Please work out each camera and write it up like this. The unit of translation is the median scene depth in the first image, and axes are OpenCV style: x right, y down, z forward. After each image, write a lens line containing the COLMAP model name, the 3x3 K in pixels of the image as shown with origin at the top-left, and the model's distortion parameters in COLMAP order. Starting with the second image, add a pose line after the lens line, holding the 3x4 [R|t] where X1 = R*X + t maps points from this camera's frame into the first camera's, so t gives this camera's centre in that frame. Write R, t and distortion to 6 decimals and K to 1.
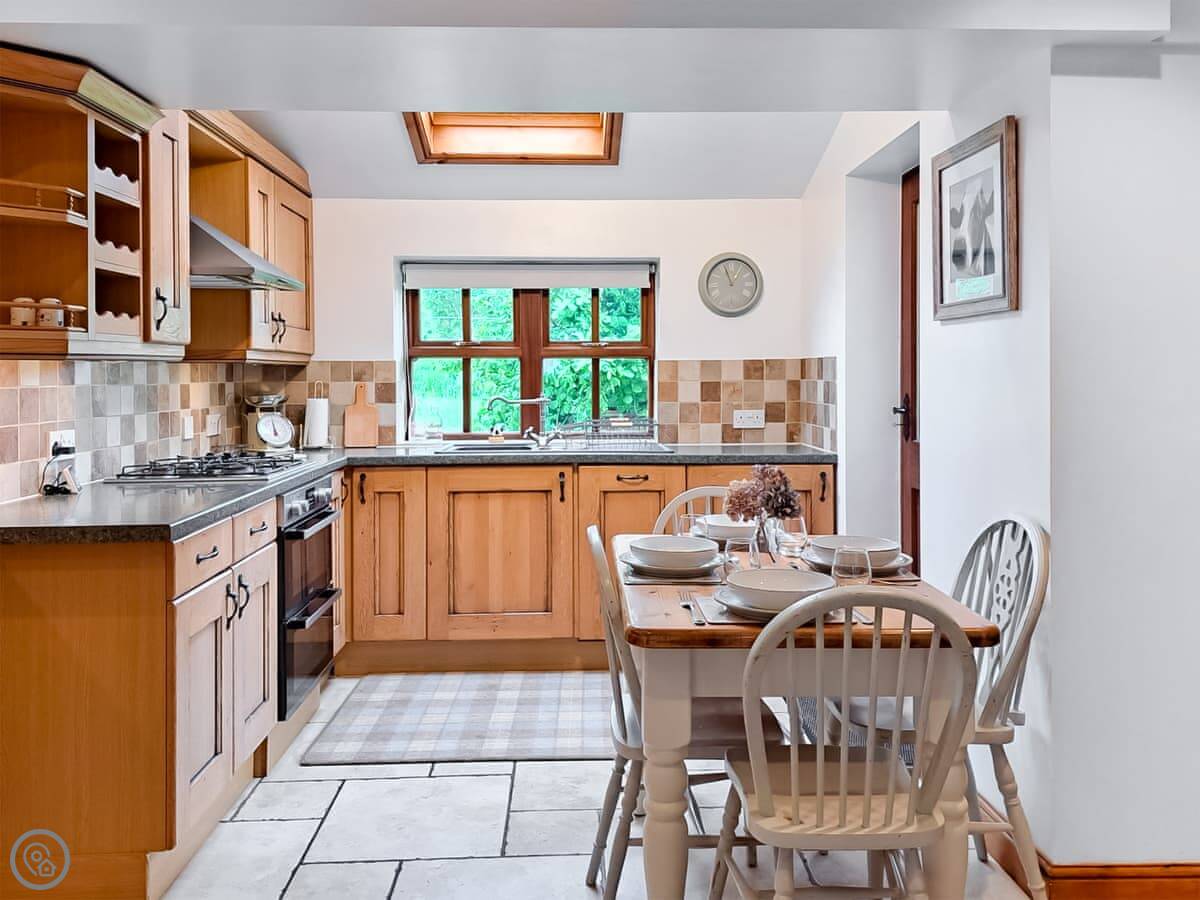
lens RADIAL K [[977.9, 0, 600.0], [0, 977.9, 450.0], [0, 0, 1]] dist [0.225484, -0.126115]
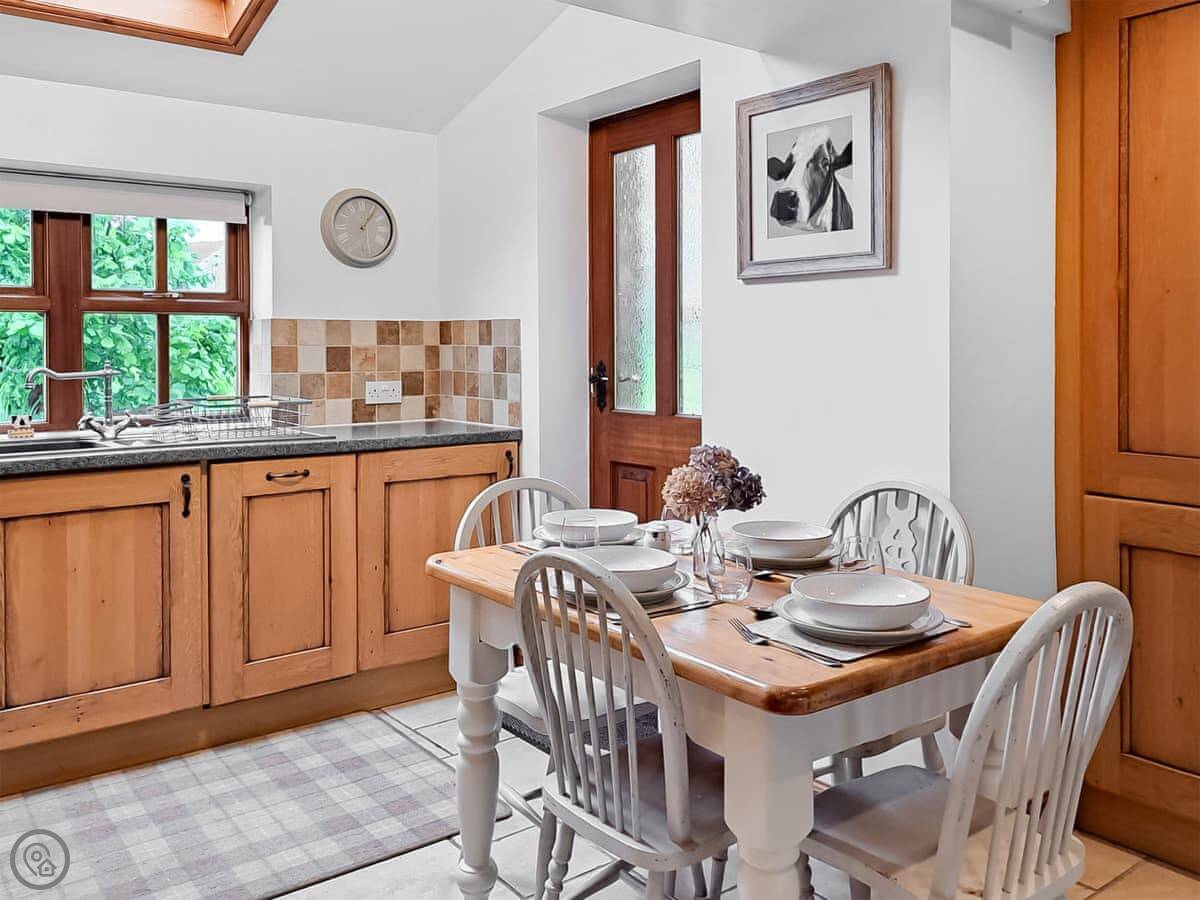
lens RADIAL K [[1005.2, 0, 602.4], [0, 1005.2, 409.0], [0, 0, 1]] dist [0.123370, -0.134495]
pose [[0.814969, -0.037718, 0.578276, -0.195164], [0.044734, 0.998997, 0.002115, -0.011355], [-0.577776, 0.024145, 0.815838, 0.206408]]
